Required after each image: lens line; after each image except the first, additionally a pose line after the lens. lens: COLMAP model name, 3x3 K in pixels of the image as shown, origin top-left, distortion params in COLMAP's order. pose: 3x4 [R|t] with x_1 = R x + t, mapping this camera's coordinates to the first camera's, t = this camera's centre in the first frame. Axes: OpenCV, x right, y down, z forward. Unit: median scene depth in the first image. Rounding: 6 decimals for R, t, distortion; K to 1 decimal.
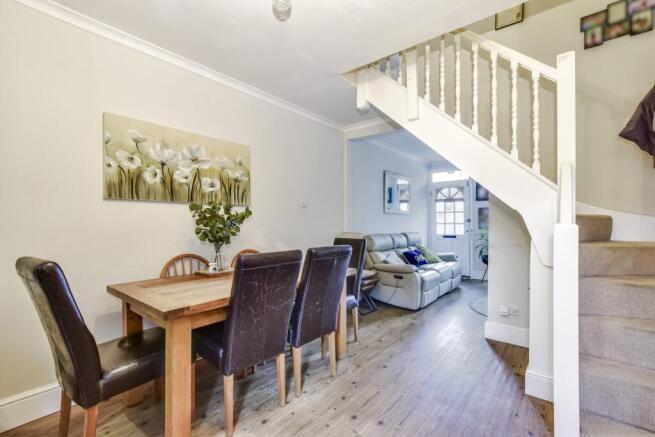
lens RADIAL K [[287.6, 0, 331.9], [0, 287.6, 221.7], [0, 0, 1]] dist [-0.003600, -0.000198]
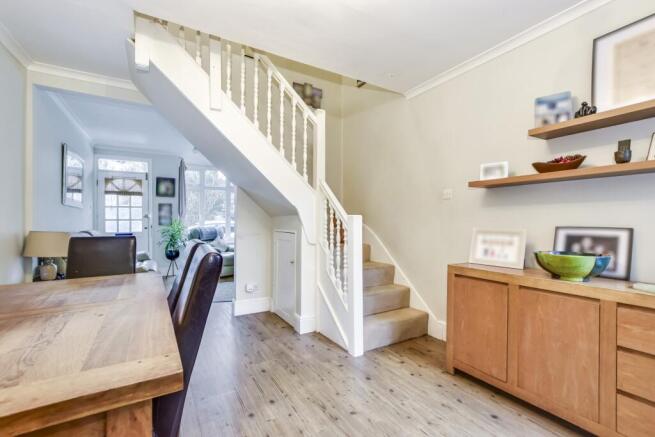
lens RADIAL K [[287.6, 0, 330.5], [0, 287.6, 217.7], [0, 0, 1]] dist [-0.003600, -0.000198]
pose [[0.347403, 0.004473, 0.937705, -0.200936], [0.005134, 0.999965, -0.006673, 0.009500], [-0.937702, 0.007132, 0.347367, 0.115819]]
